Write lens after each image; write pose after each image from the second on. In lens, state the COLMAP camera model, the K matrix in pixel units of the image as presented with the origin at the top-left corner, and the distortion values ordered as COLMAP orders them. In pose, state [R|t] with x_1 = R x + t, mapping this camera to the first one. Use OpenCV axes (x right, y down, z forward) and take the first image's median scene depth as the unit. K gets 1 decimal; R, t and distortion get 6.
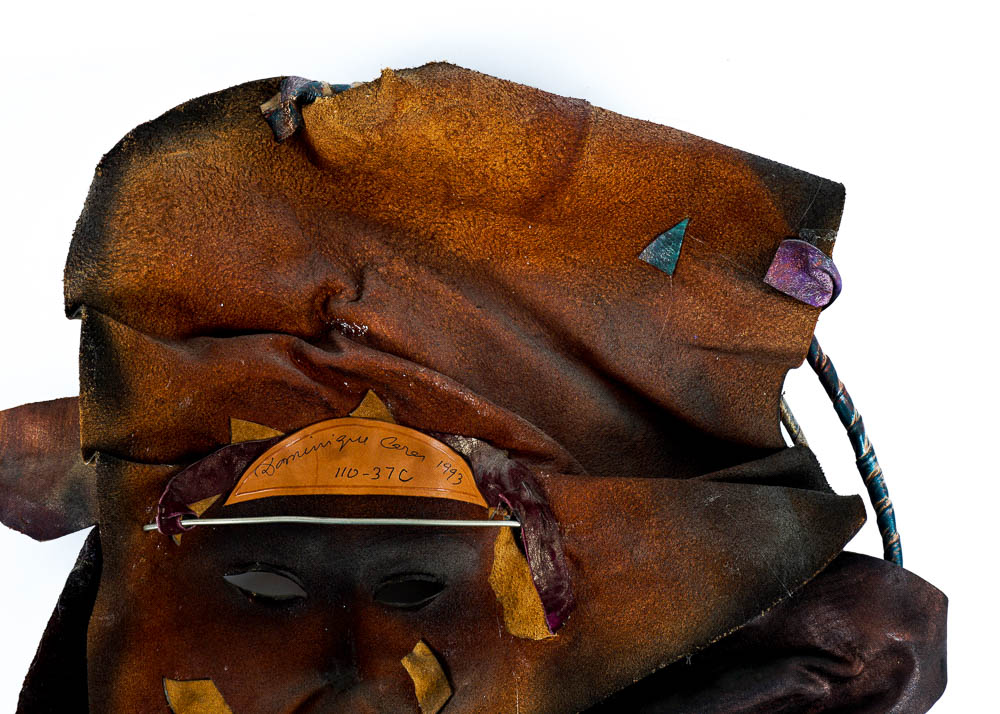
lens RADIAL K [[1115.9, 0, 505.3], [0, 1115.9, 360.8], [0, 0, 1]] dist [0.012036, 0.000000]
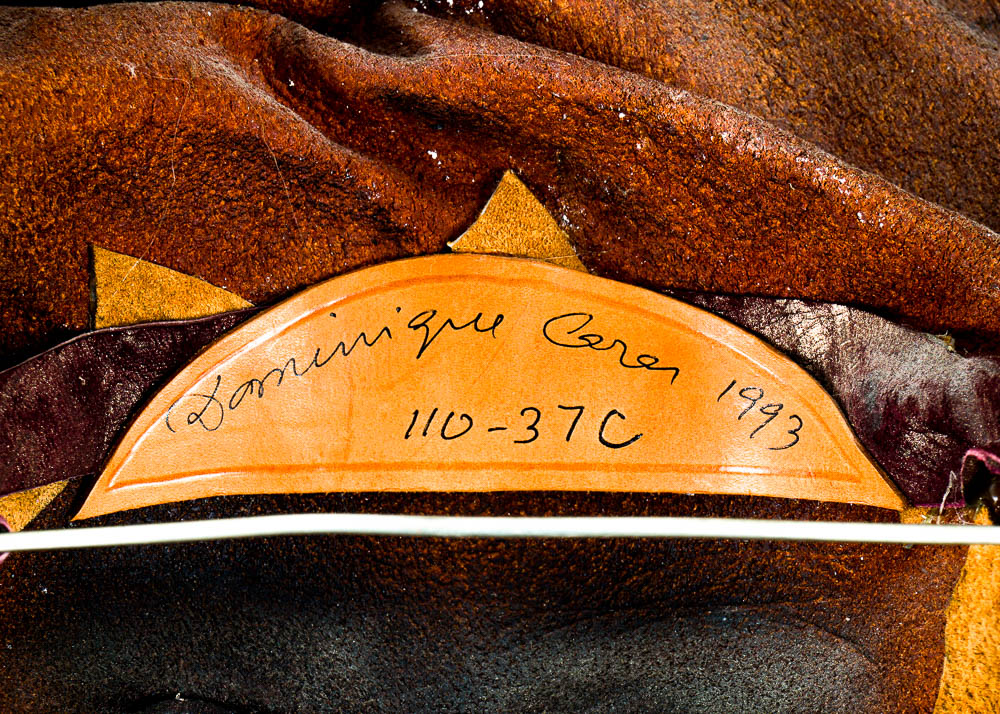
lens RADIAL K [[2268.7, 0, 489.9], [0, 2268.7, 398.4], [0, 0, 1]] dist [0.029079, 0.000000]
pose [[0.999919, -0.012691, -0.001289, -0.129990], [0.012675, 0.999854, -0.011476, 0.103556], [0.001435, 0.011459, 0.999933, 0.339213]]
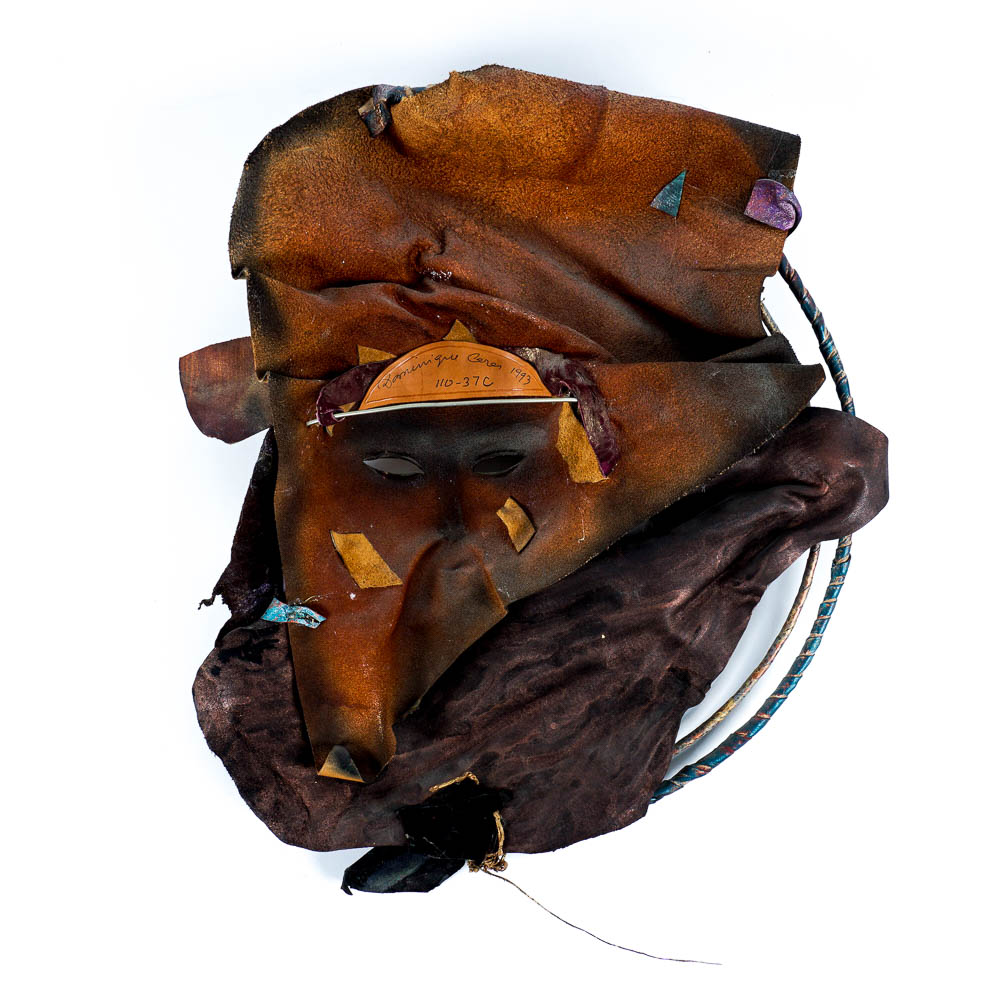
lens RADIAL K [[1017.1, 0, 525.8], [0, 1017.1, 506.6], [0, 0, 1]] dist [-0.051825, 0.000000]
pose [[0.997417, -0.070984, -0.011010, -0.042049], [0.071784, 0.990587, 0.116554, 0.115596], [0.002633, -0.117044, 0.993123, -0.246057]]
